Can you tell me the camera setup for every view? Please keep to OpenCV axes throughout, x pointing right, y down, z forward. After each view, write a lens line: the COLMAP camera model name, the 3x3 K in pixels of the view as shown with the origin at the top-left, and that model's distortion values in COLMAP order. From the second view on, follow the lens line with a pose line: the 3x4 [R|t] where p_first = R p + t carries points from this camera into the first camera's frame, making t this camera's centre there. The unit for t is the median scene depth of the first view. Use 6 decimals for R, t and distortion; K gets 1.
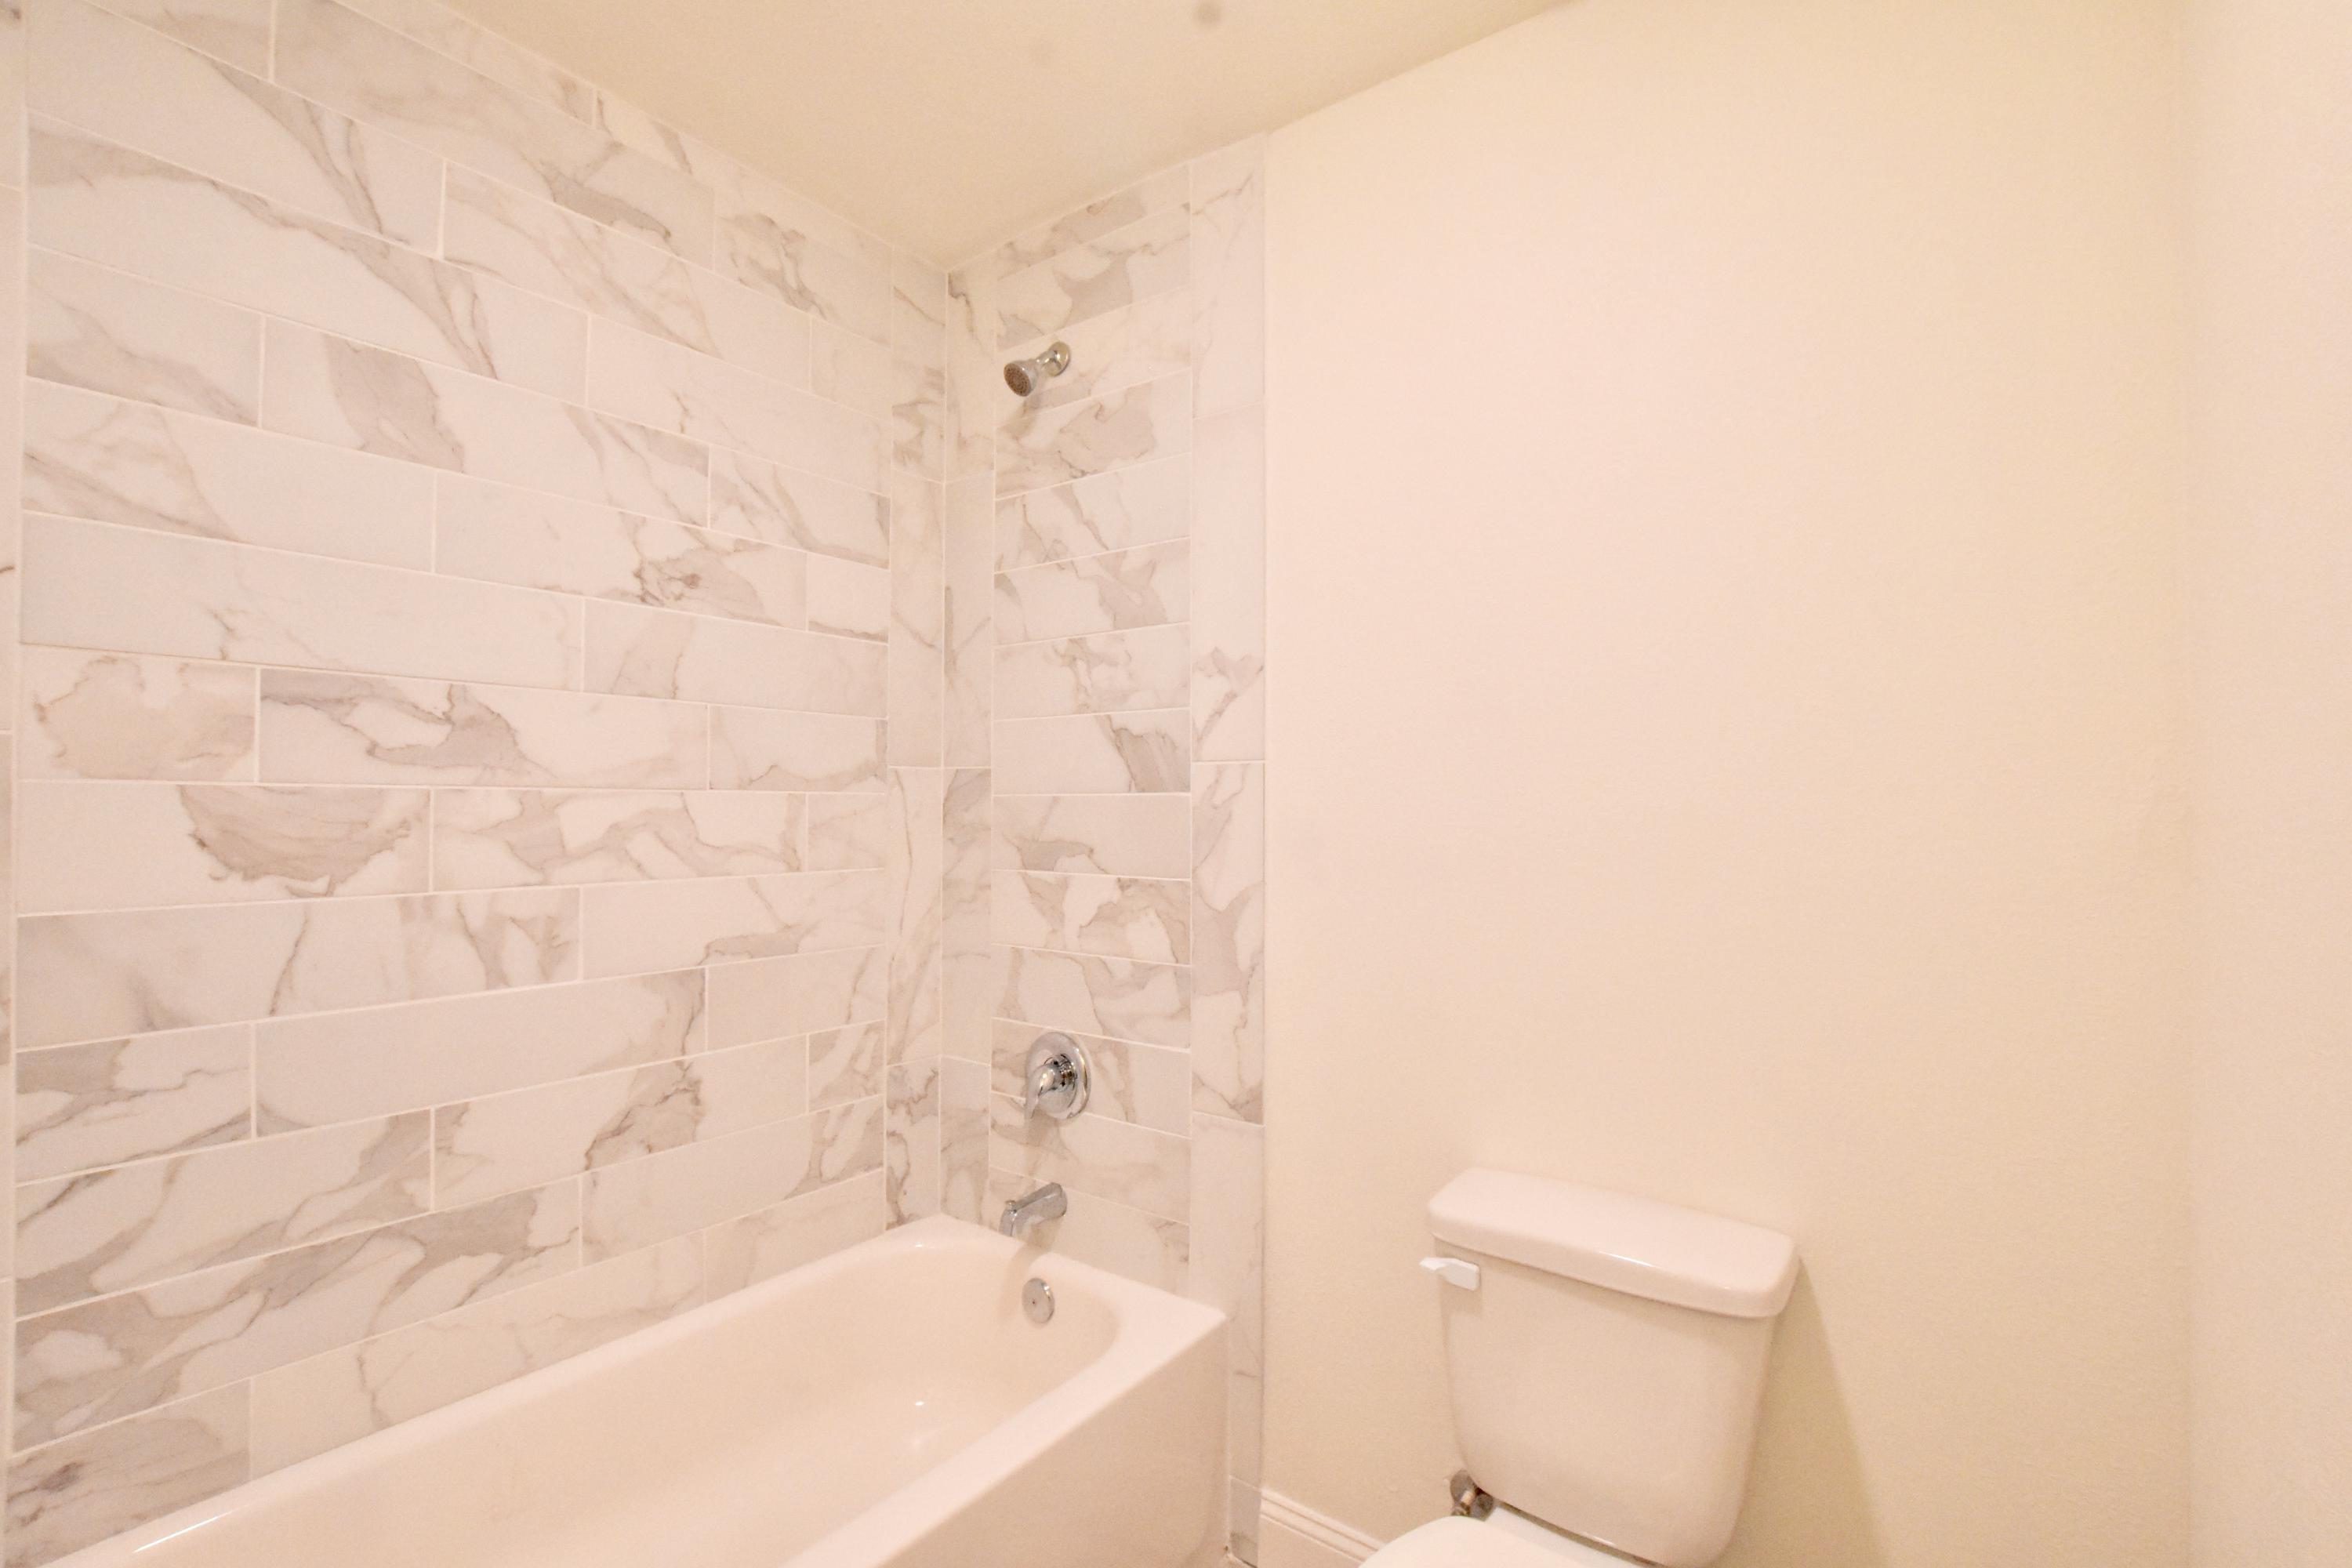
lens RADIAL K [[1047.2, 0, 1176.4], [0, 1047.2, 788.7], [0, 0, 1]] dist [-0.037311, 0.007593]
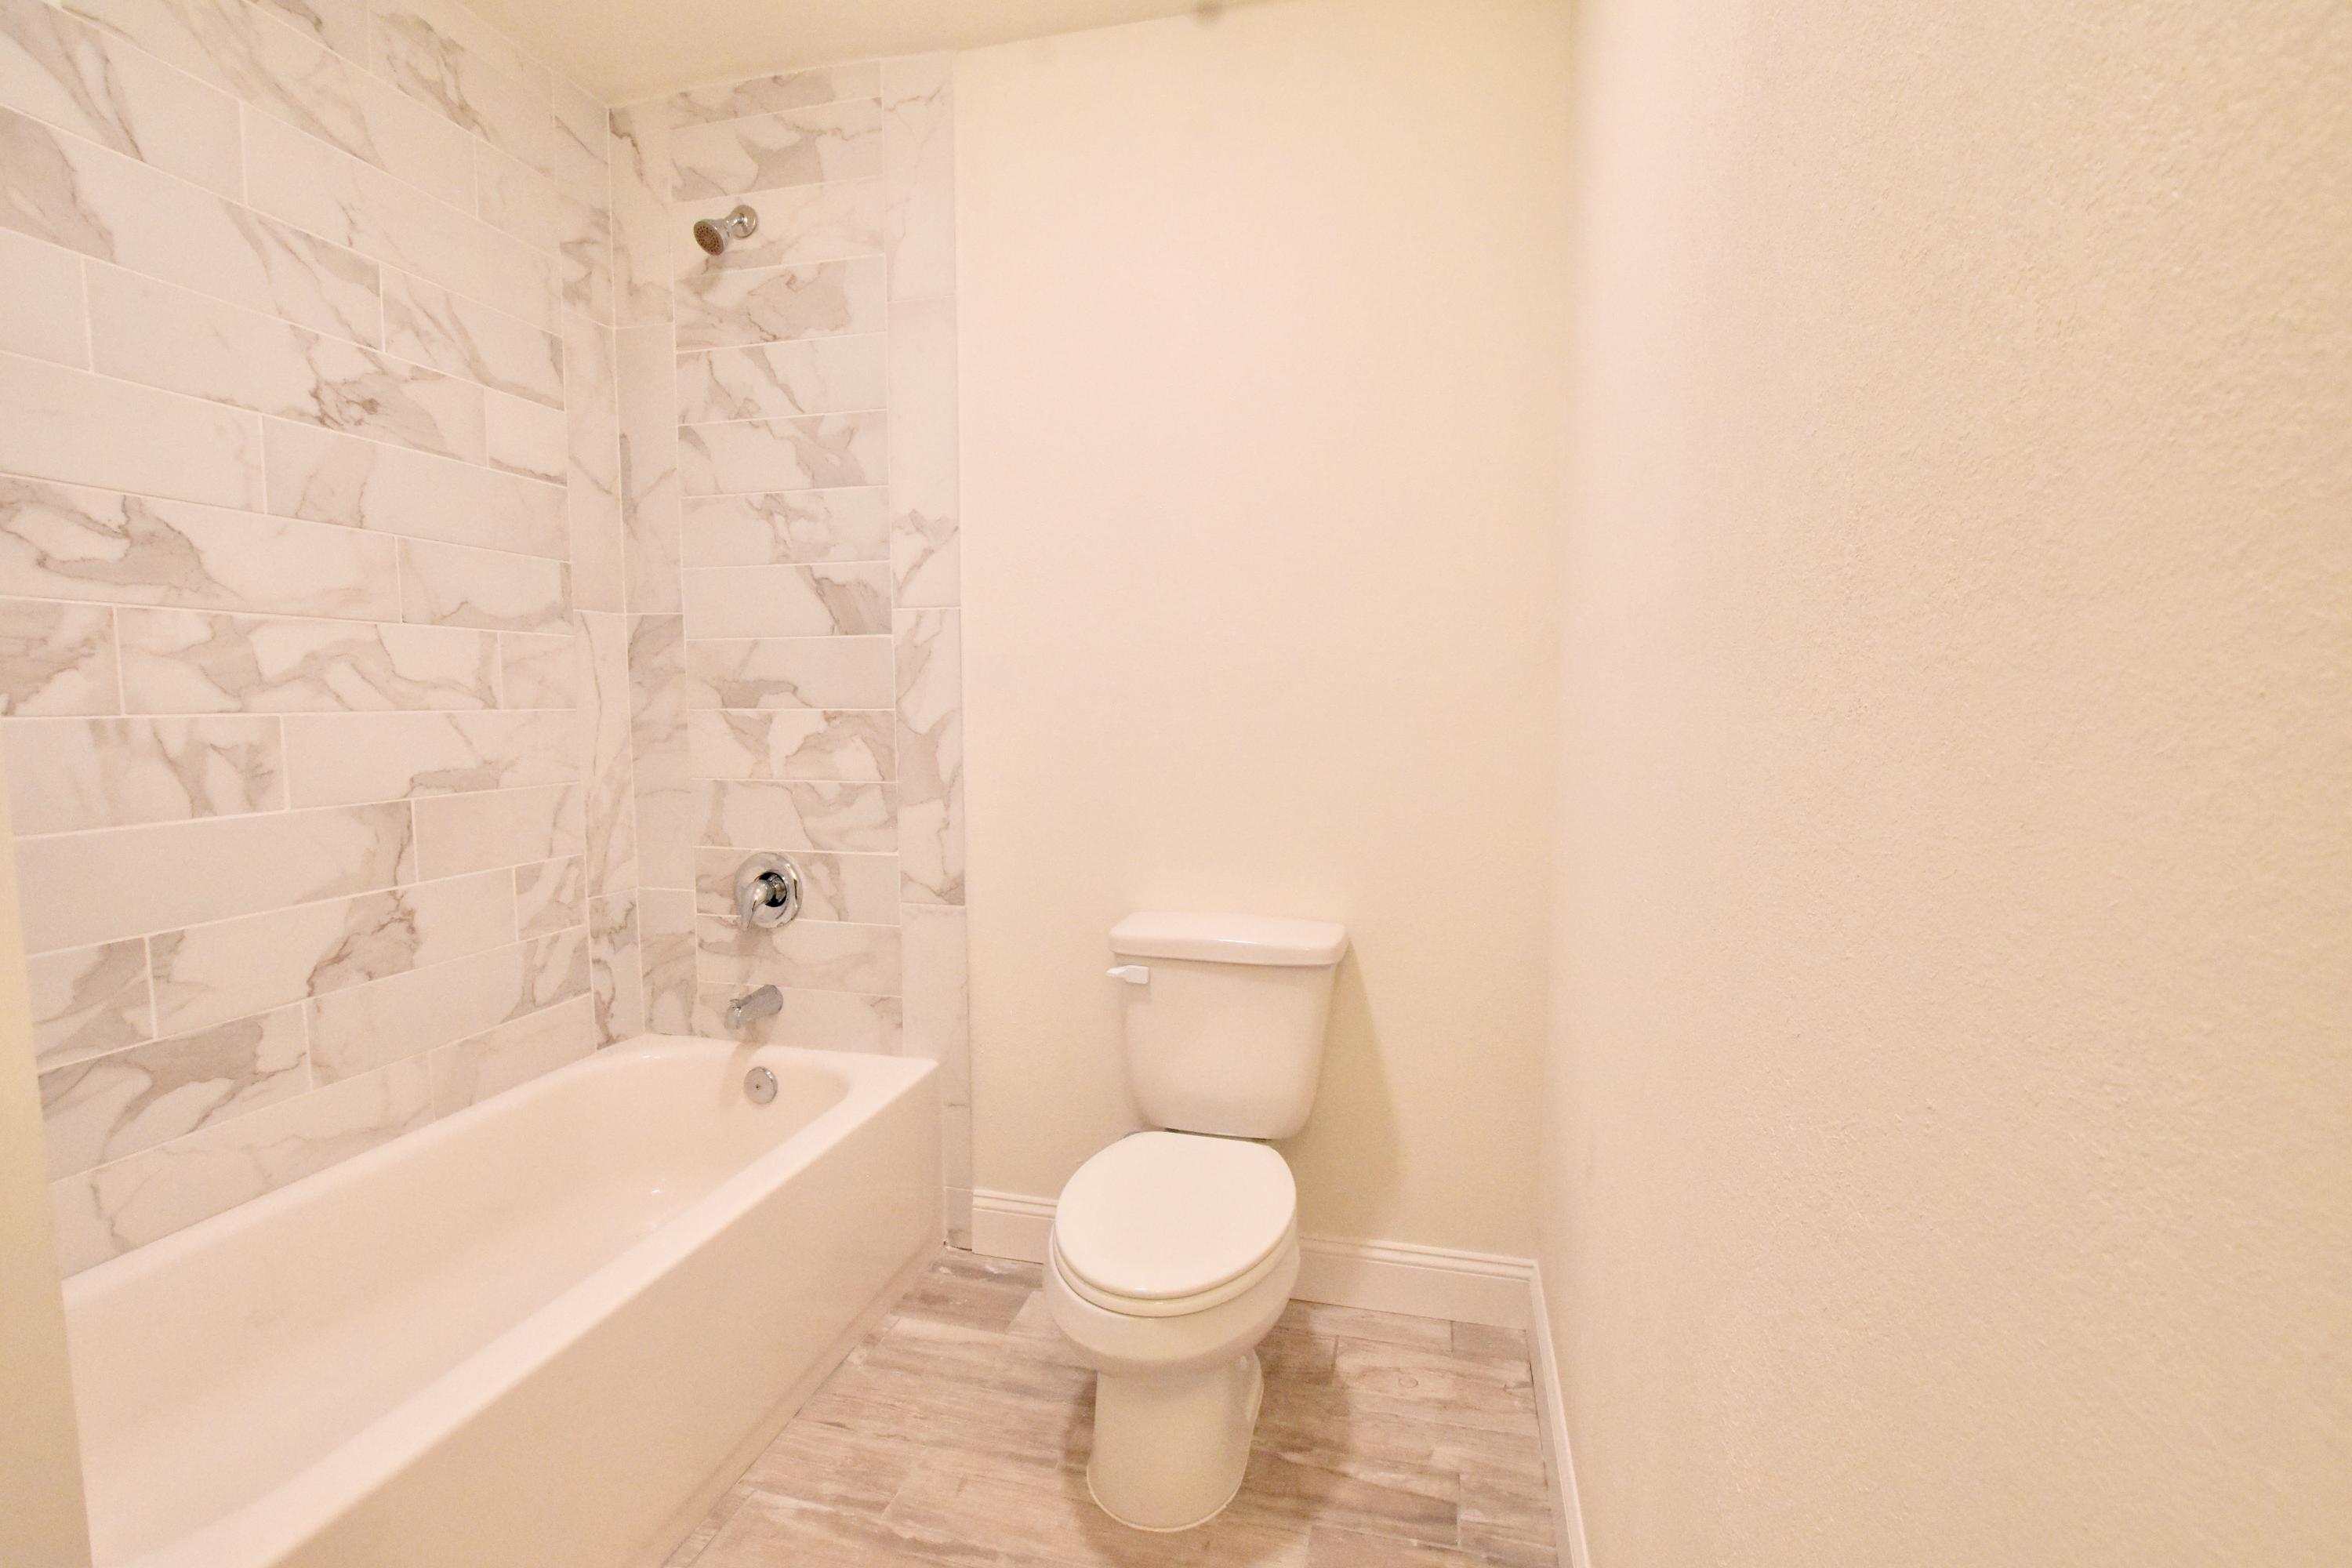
lens RADIAL K [[1047.2, 0, 1186.4], [0, 1047.2, 790.7], [0, 0, 1]] dist [-0.037311, 0.007593]
pose [[0.919369, -0.037627, 0.391593, -0.153229], [-0.004304, 0.994394, 0.105654, 0.054683], [-0.393373, -0.098821, 0.914052, -0.216022]]
